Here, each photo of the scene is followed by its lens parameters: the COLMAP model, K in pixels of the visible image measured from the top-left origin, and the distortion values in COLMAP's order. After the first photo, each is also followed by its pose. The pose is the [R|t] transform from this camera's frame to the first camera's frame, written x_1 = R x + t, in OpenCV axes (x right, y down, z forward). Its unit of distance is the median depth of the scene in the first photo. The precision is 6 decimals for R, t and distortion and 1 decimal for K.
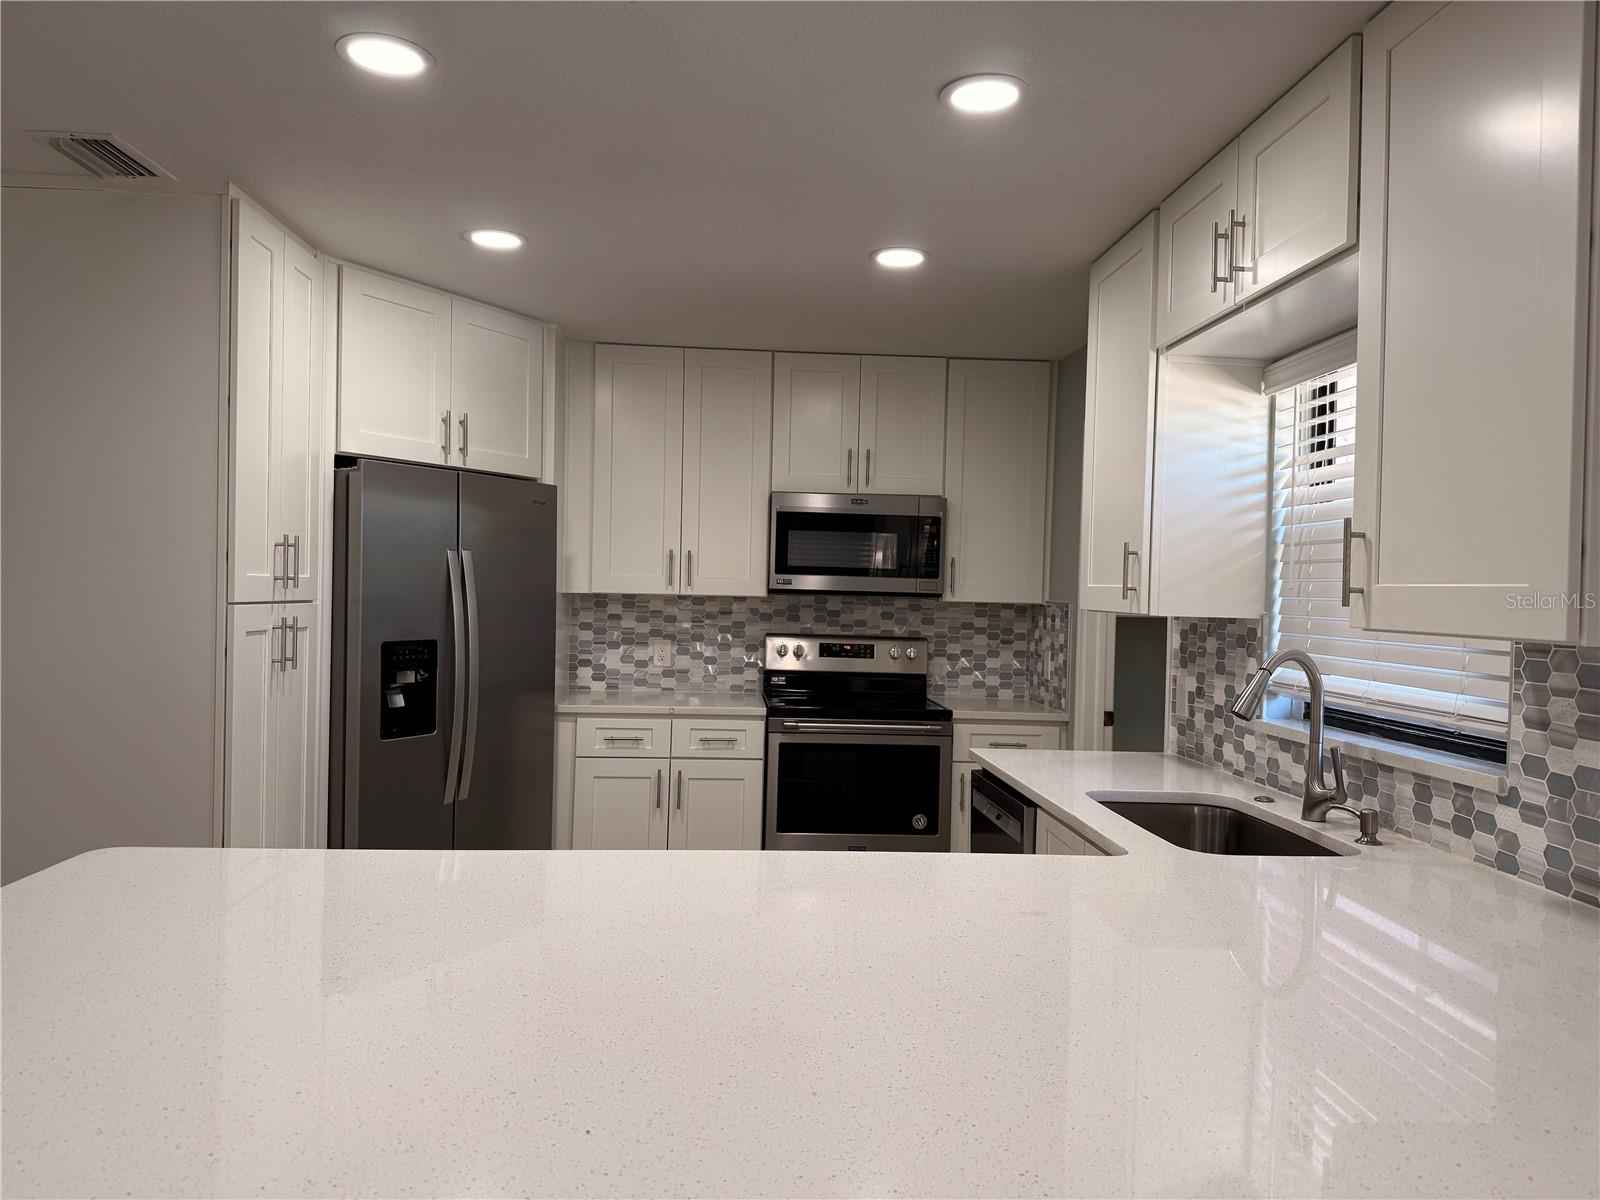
lens RADIAL K [[1112.9, 0, 800.0], [0, 1112.9, 600.0], [0, 0, 1]] dist [0.149805, -0.154967]
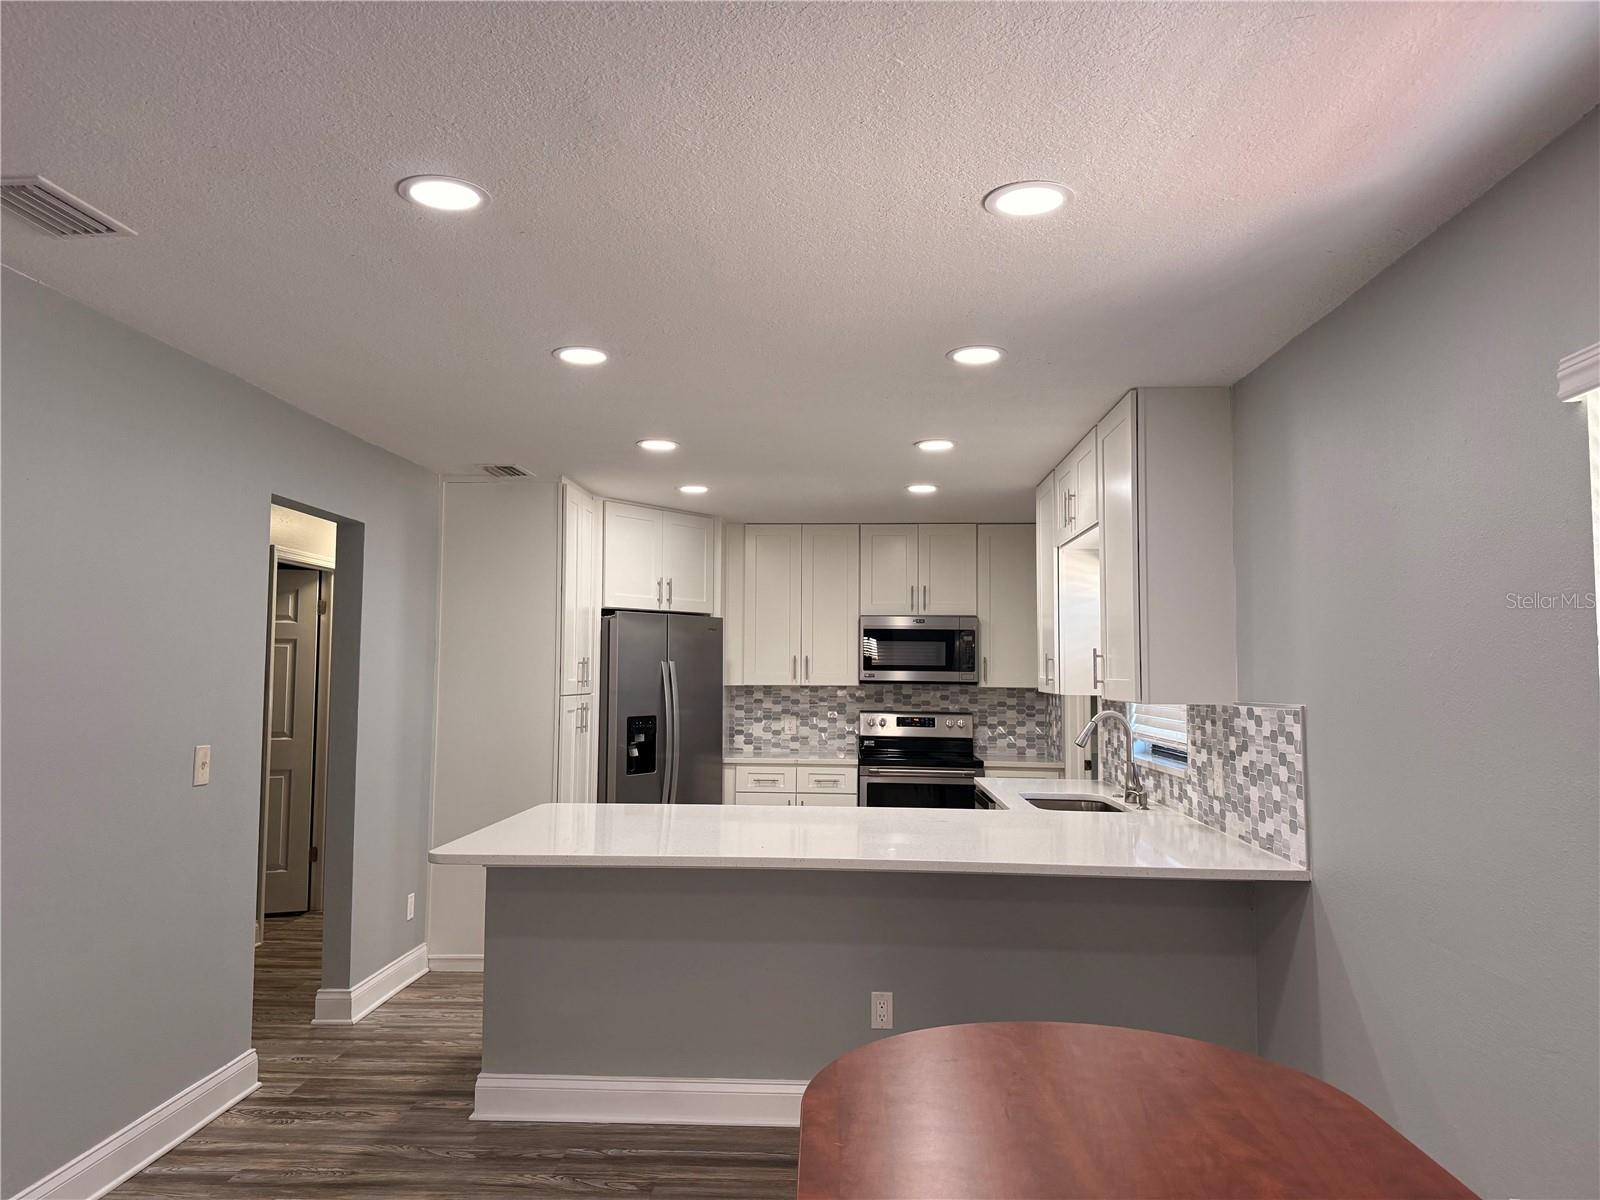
lens RADIAL K [[1112.9, 0, 800.0], [0, 1112.9, 600.0], [0, 0, 1]] dist [0.149805, -0.154967]
pose [[0.992604, -0.025414, -0.118709, 0.069529], [0.016190, 0.996819, -0.078032, -0.002157], [0.120315, 0.075533, 0.989858, -0.478187]]
